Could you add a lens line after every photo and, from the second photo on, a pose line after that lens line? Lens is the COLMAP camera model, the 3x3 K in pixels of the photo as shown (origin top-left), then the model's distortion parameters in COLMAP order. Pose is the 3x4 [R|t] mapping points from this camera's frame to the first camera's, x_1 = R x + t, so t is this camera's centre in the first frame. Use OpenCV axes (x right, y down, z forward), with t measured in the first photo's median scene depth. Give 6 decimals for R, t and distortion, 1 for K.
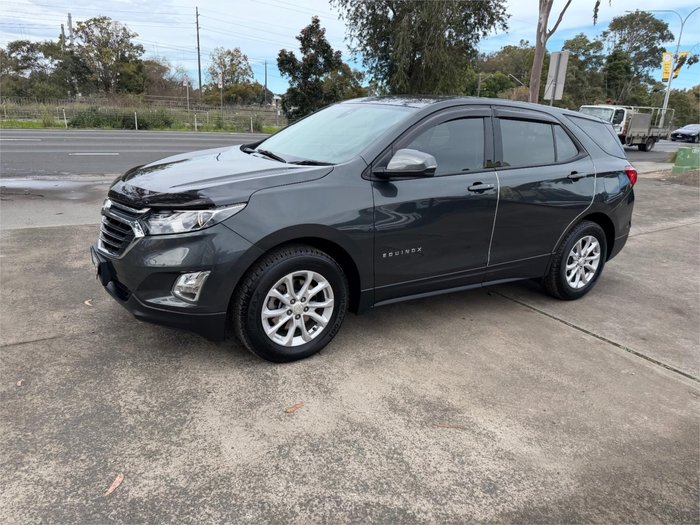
lens RADIAL K [[493.5, 0, 346.7], [0, 493.5, 258.9], [0, 0, 1]] dist [0.023343, -0.031719]
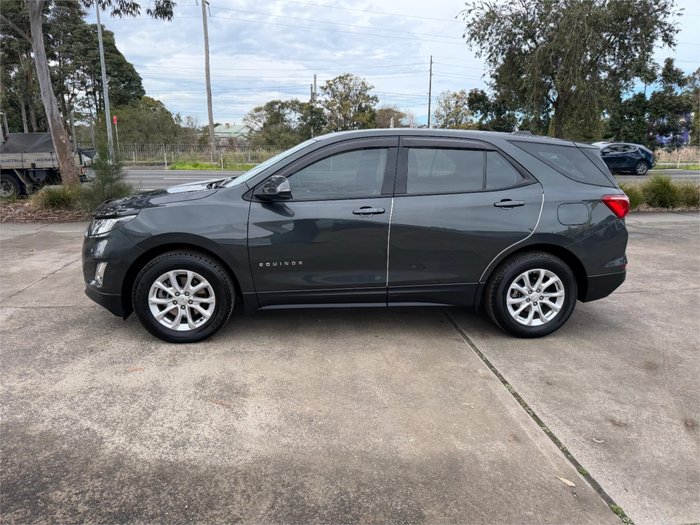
lens RADIAL K [[493.5, 0, 347.0], [0, 493.5, 258.9], [0, 0, 1]] dist [0.023343, -0.031719]
pose [[0.899589, 0.059199, -0.432707, 0.665569], [-0.091354, 0.994360, -0.053885, 0.020114], [0.427076, 0.088004, 0.899923, 0.019975]]
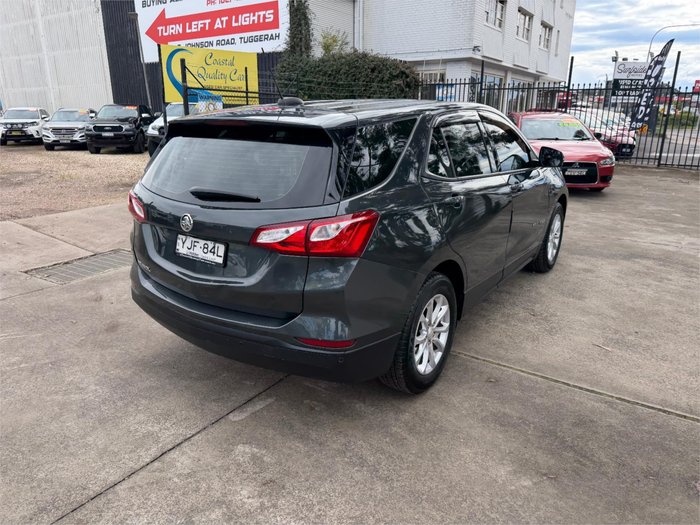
lens RADIAL K [[493.5, 0, 347.9], [0, 493.5, 266.9], [0, 0, 1]] dist [0.023343, -0.031719]
pose [[-0.916871, 0.062528, -0.394257, 0.743843], [-0.165942, 0.838571, 0.518904, -0.616448], [0.363058, 0.541192, -0.758485, 2.106148]]
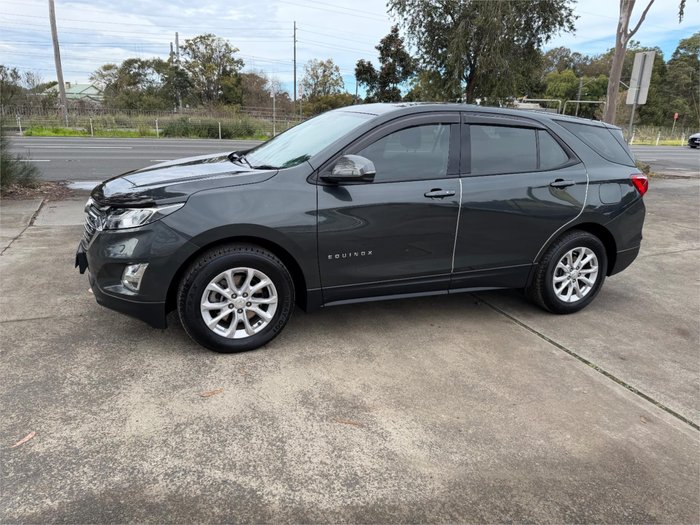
lens RADIAL K [[493.5, 0, 347.3], [0, 493.5, 260.3], [0, 0, 1]] dist [0.023343, -0.031719]
pose [[0.983920, 0.038897, -0.174322, 0.252750], [-0.041191, 0.999106, -0.009560, 0.006972], [0.173794, 0.016587, 0.984642, -0.012780]]
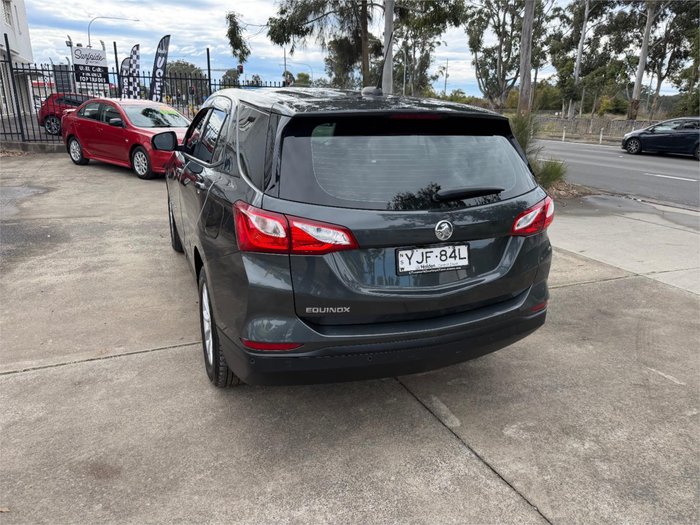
lens RADIAL K [[493.5, 0, 344.7], [0, 493.5, 261.9], [0, 0, 1]] dist [0.023343, -0.031719]
pose [[-0.160443, 0.240581, -0.957277, 1.272160], [-0.316532, 0.906079, 0.280765, -0.375085], [0.934915, 0.348055, -0.069222, 1.425055]]
